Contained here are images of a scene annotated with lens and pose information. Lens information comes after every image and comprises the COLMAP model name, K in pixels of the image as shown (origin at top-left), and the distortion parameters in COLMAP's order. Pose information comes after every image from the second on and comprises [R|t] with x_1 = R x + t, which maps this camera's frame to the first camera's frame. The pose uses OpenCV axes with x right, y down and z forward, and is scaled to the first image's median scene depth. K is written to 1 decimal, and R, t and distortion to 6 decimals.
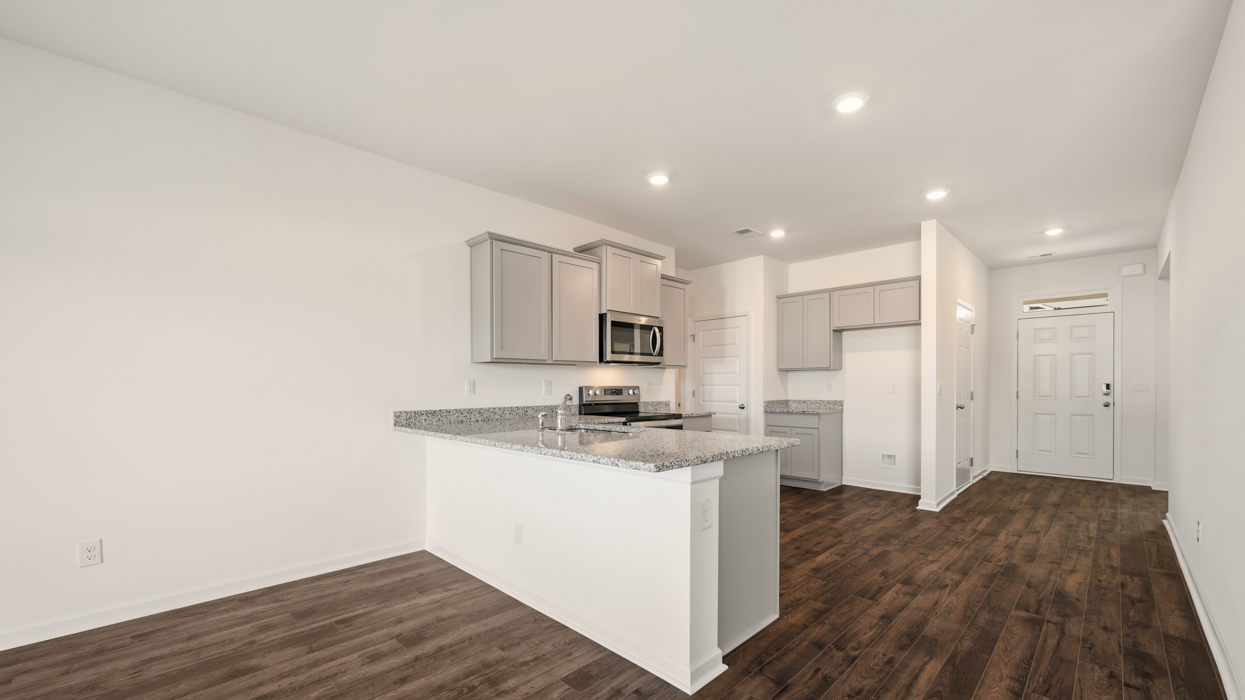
lens RADIAL K [[490.3, 0, 625.3], [0, 490.3, 386.8], [0, 0, 1]] dist [-0.001078, 0.000204]
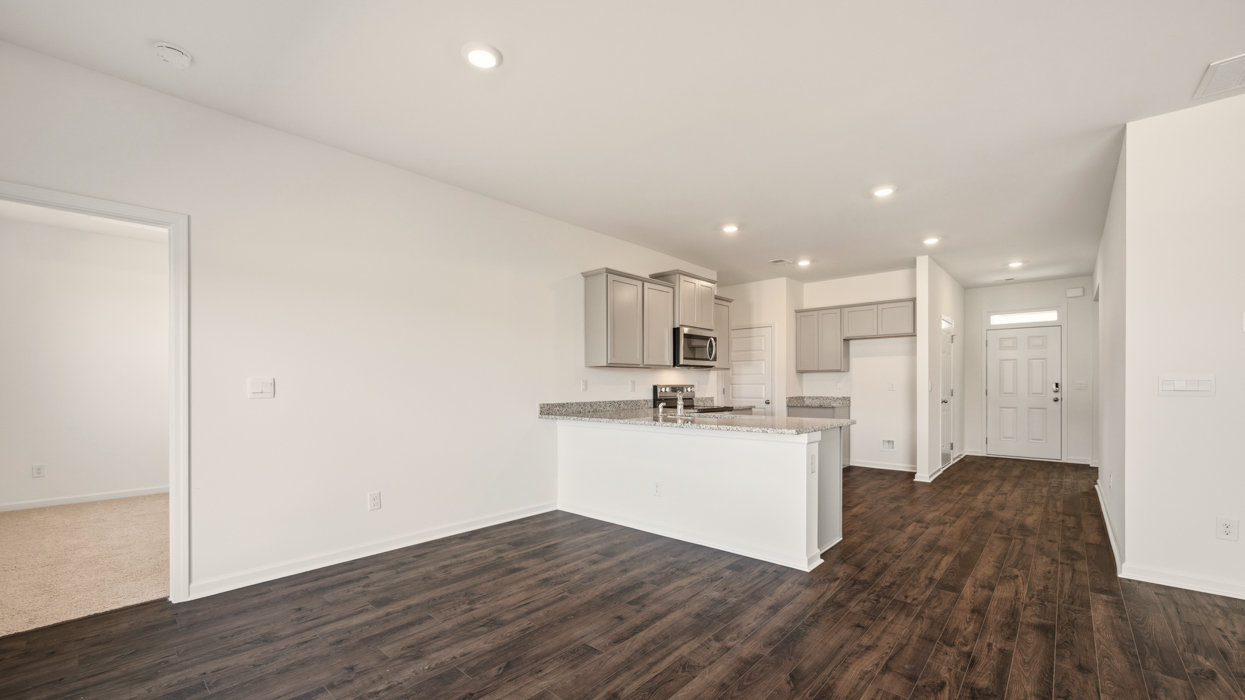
lens RADIAL K [[492.3, 0, 625.7], [0, 492.3, 383.9], [0, 0, 1]] dist [-0.001191, -0.000221]
pose [[0.998652, 0.000086, 0.051898, -0.242959], [0.000144, 0.999990, -0.004431, 0.002030], [-0.051898, 0.004433, 0.998643, -0.266312]]
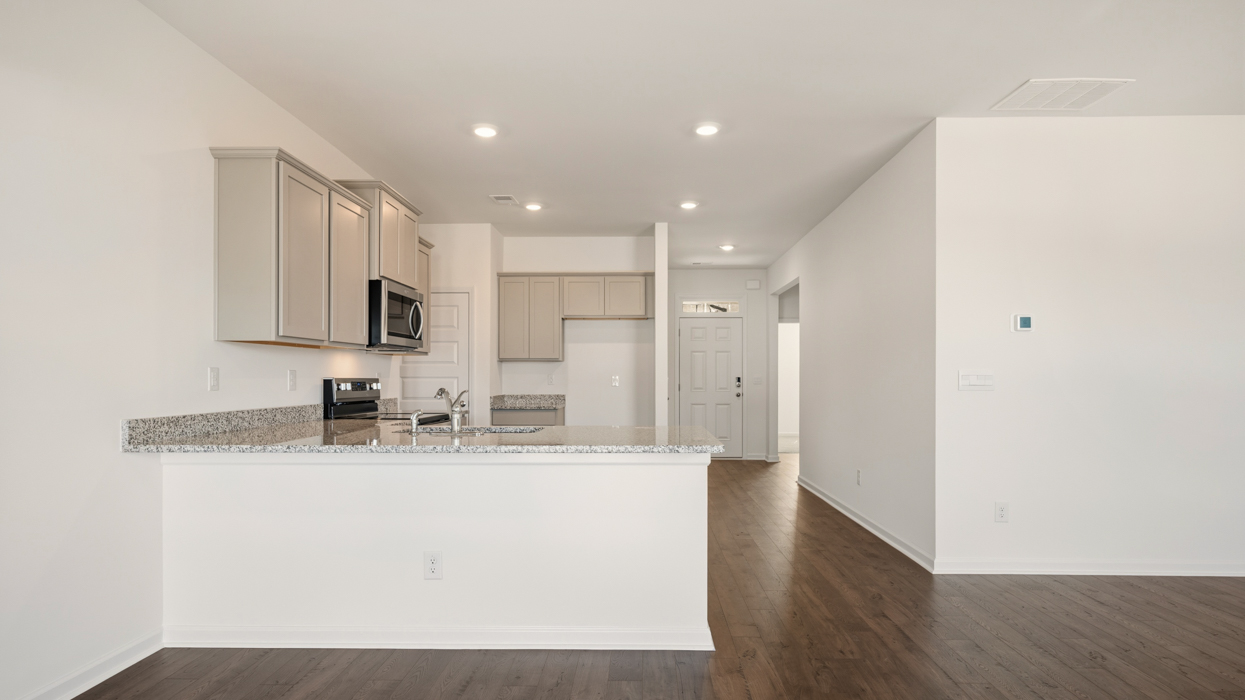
lens RADIAL K [[670.1, 0, 627.0], [0, 670.1, 378.3], [0, 0, 1]] dist [-0.002626, -0.000423]
pose [[0.725698, 0.002700, 0.688008, -0.463490], [-0.000711, 0.999995, -0.003175, 0.001827], [-0.688013, 0.001815, 0.725696, 0.004361]]
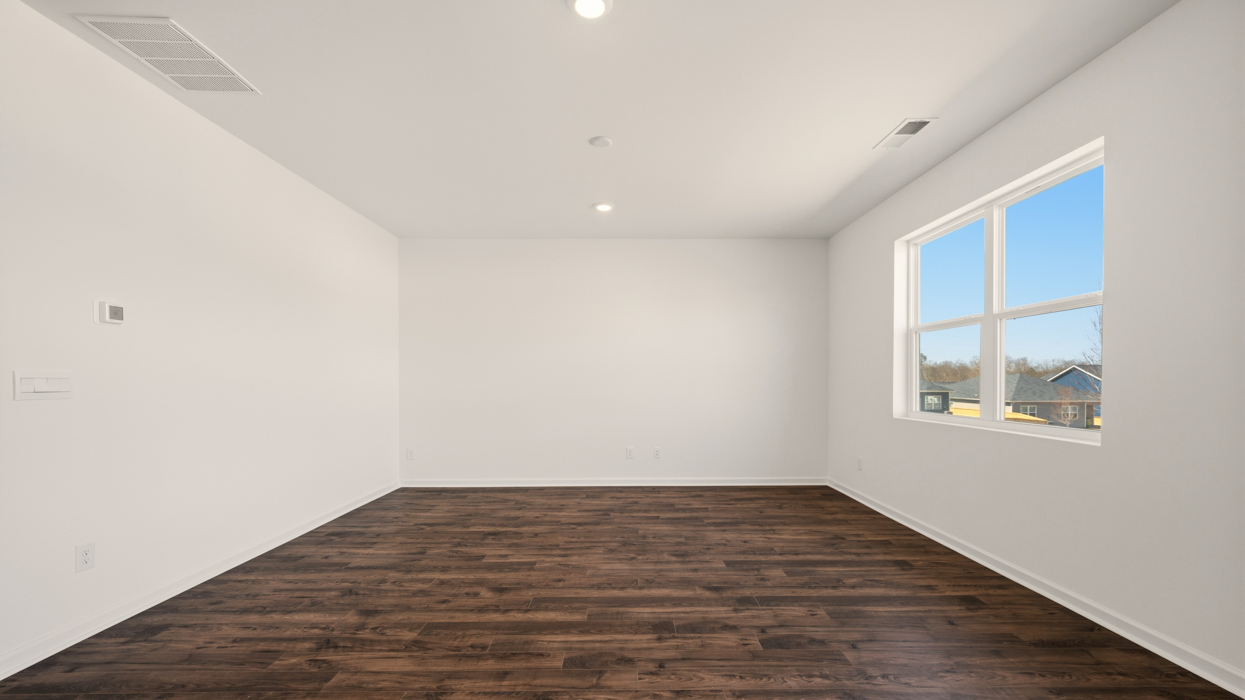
lens RADIAL K [[490.3, 0, 625.3], [0, 490.3, 386.8], [0, 0, 1]] dist [-0.001078, 0.000204]
pose [[-0.712509, -0.005285, 0.701643, -0.218861], [0.006502, 0.999879, 0.014135, -0.000100], [-0.701633, 0.014634, -0.712388, 0.290066]]
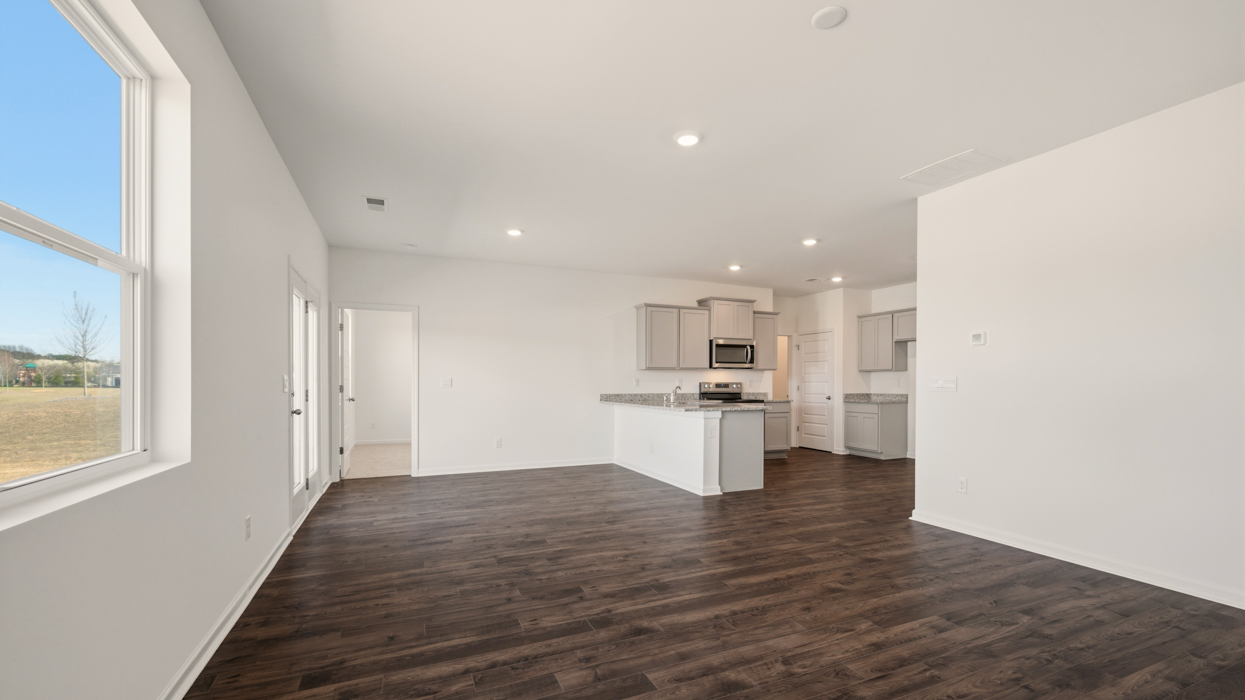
lens RADIAL K [[515.2, 0, 625.5], [0, 515.2, 385.2], [0, 0, 1]] dist [-0.000159, -0.000036]
pose [[0.929930, 0.006073, -0.367686, 0.335786], [-0.004872, 0.999979, 0.004195, 0.002951], [0.367704, -0.002110, 0.929940, -0.773266]]
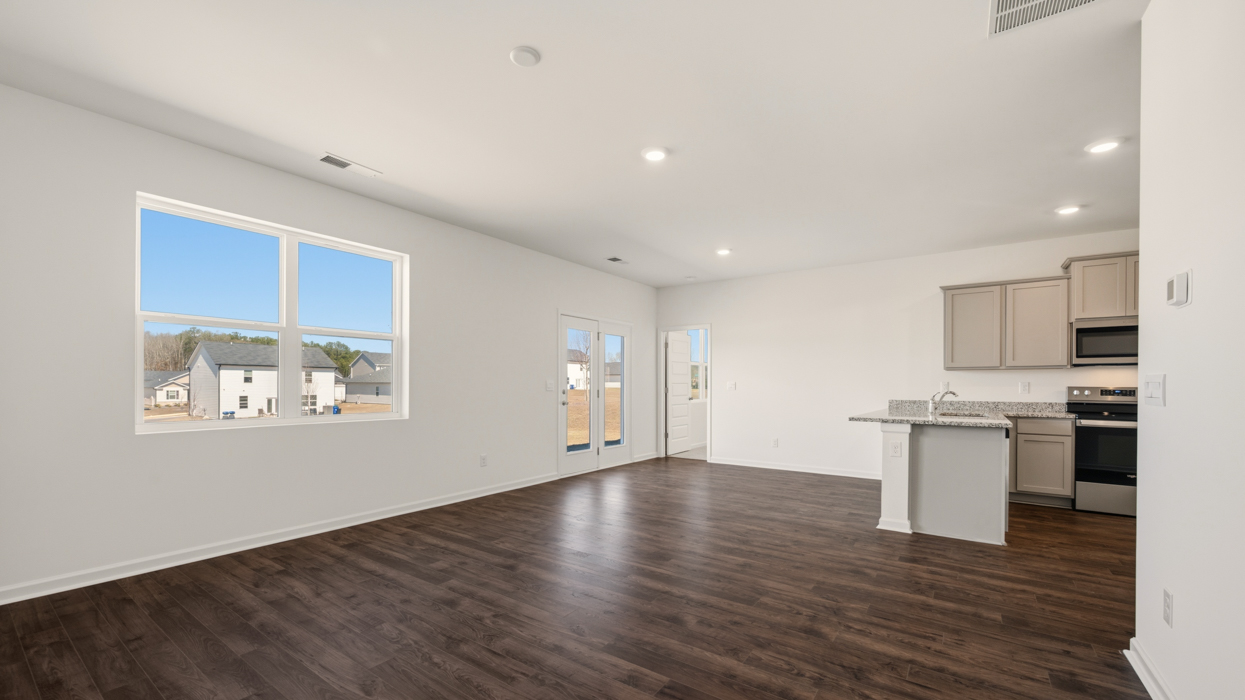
lens RADIAL K [[490.3, 0, 625.3], [0, 490.3, 386.8], [0, 0, 1]] dist [-0.001078, 0.000204]
pose [[0.168869, 0.007270, -0.985612, 0.892211], [-0.007431, 0.999954, 0.006103, -0.000592], [0.985610, 0.006294, 0.168916, -0.200521]]
